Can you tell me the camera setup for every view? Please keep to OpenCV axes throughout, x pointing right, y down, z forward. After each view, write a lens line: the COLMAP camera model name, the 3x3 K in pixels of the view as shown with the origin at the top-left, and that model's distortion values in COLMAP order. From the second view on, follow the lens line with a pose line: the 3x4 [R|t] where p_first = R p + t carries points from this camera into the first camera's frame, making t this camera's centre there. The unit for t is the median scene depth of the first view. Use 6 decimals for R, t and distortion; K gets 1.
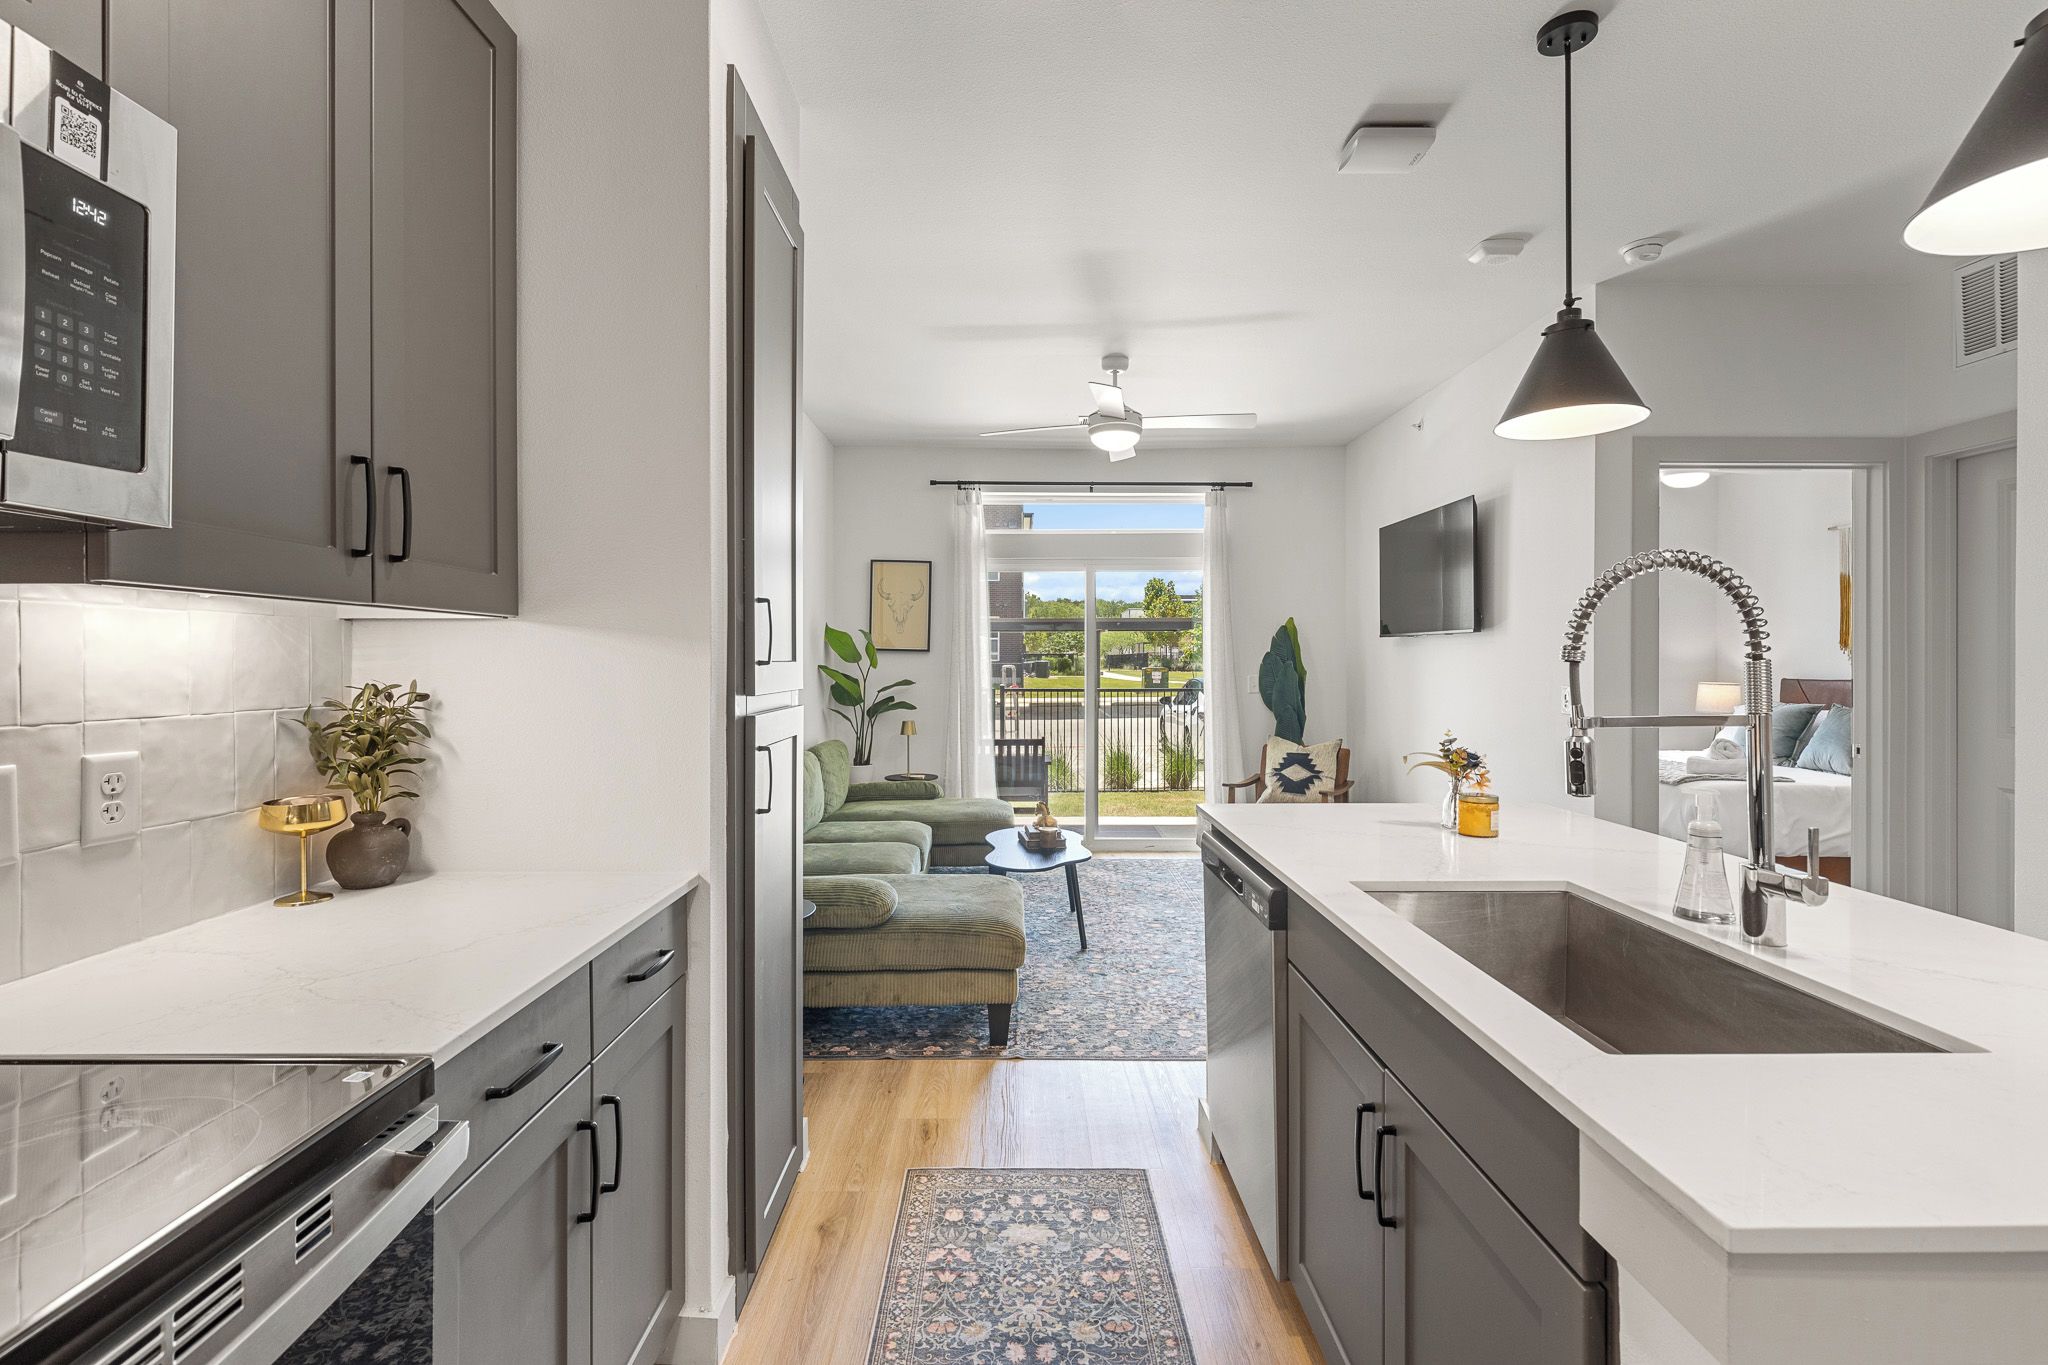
lens RADIAL K [[1029.6, 0, 1024.0], [0, 1029.6, 682.5], [0, 0, 1]] dist [0.000737, 0.000042]
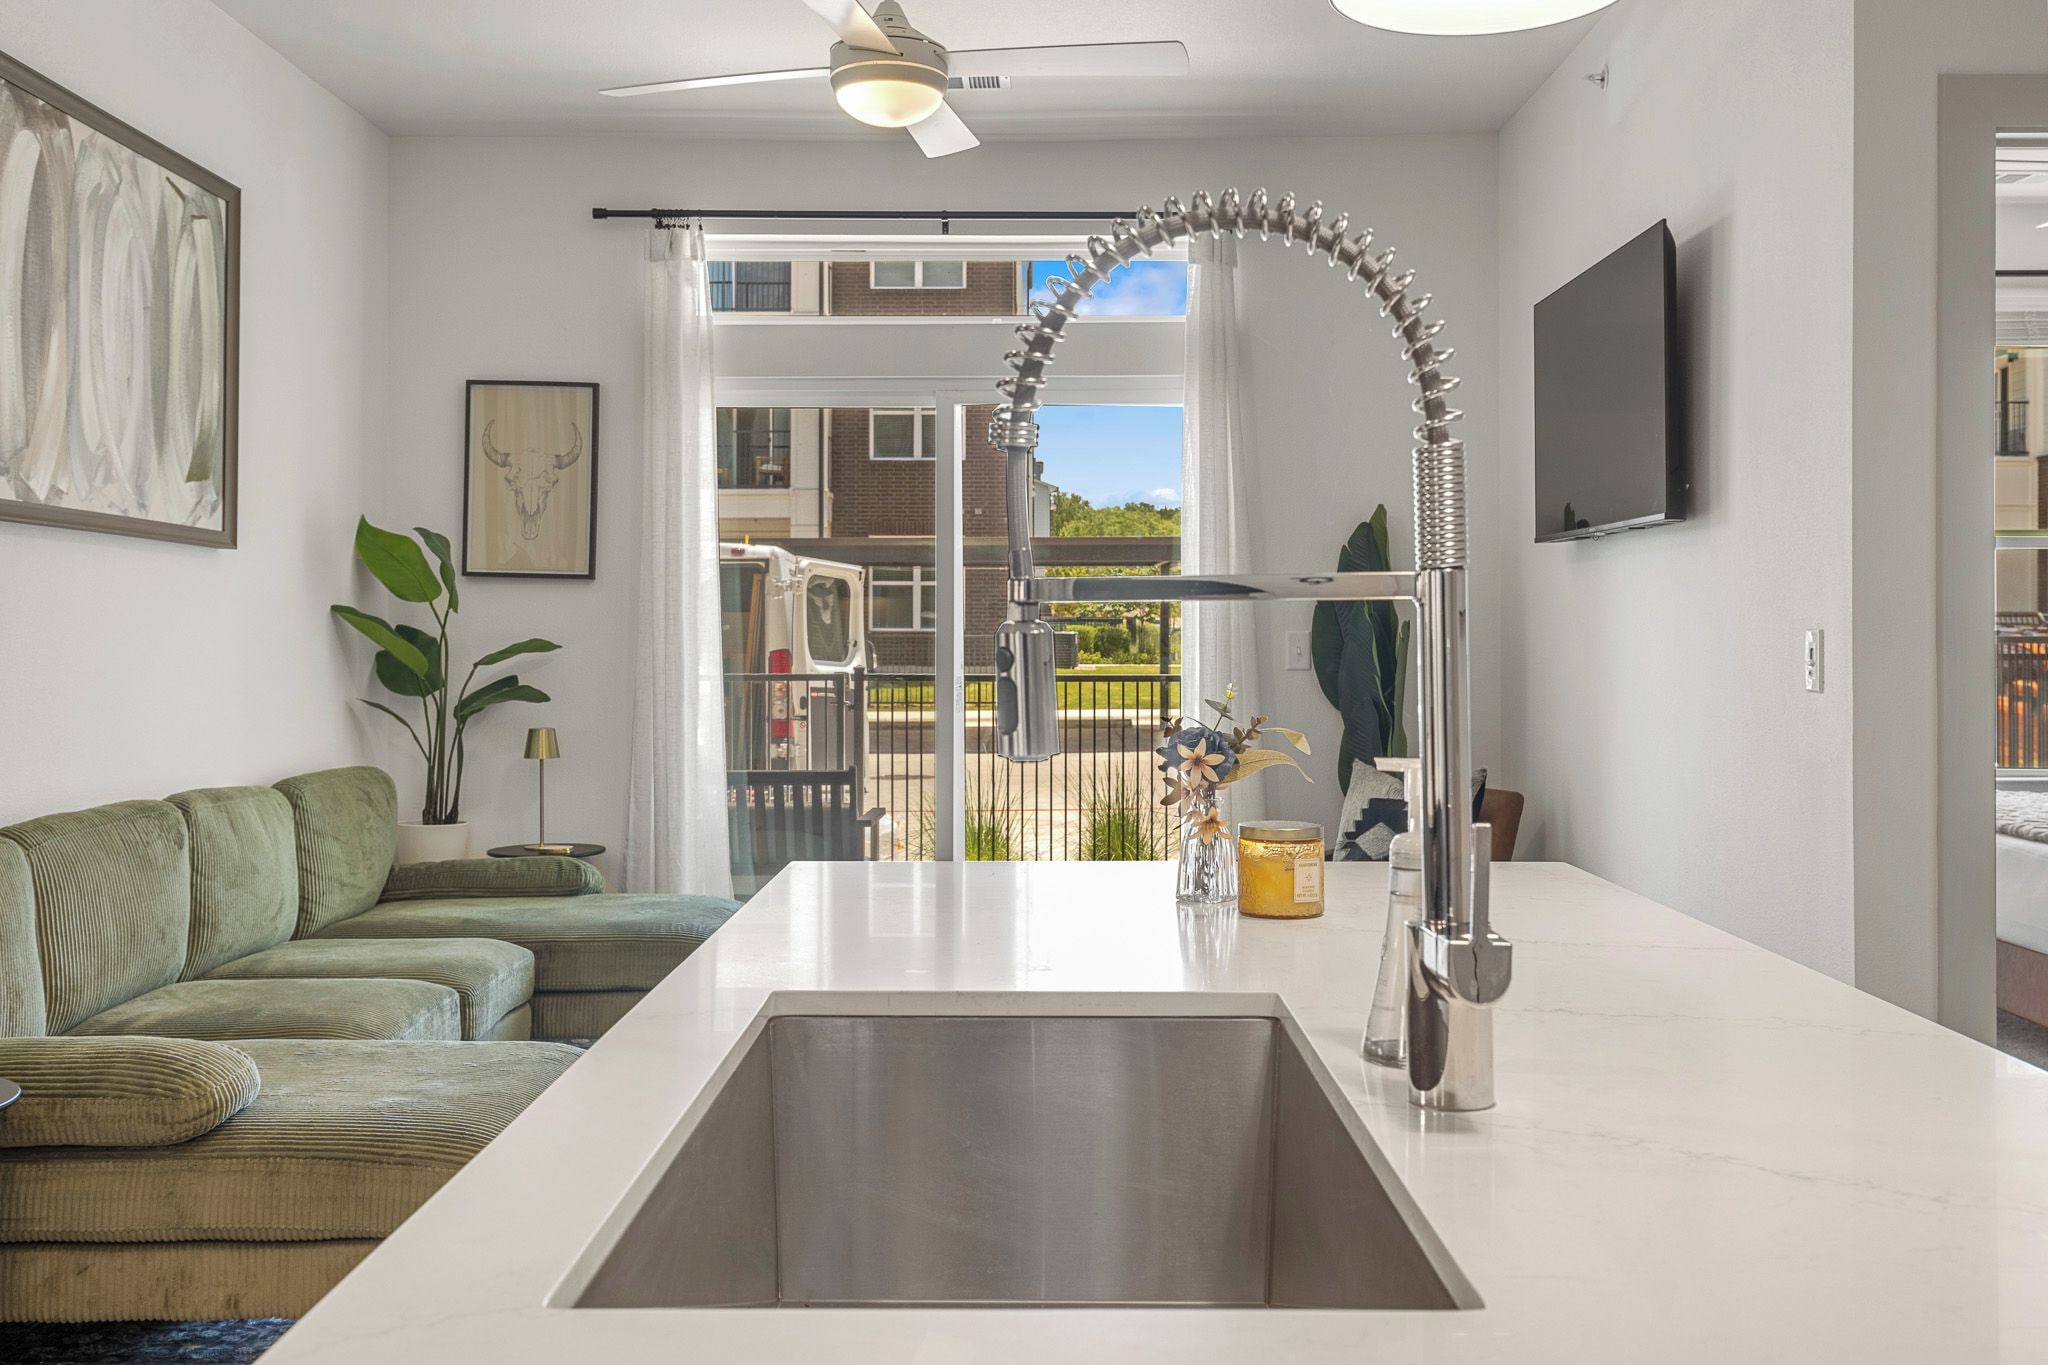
lens RADIAL K [[2192.8, 0, 1024.0], [0, 2192.8, 682.5], [0, 0, 1]] dist [-0.001716, 0.010980]
pose [[0.999976, 0.000902, -0.006889, 0.111075], [-0.000894, 0.999999, 0.001194, 0.015514], [0.006890, -0.001188, 0.999976, 0.017853]]
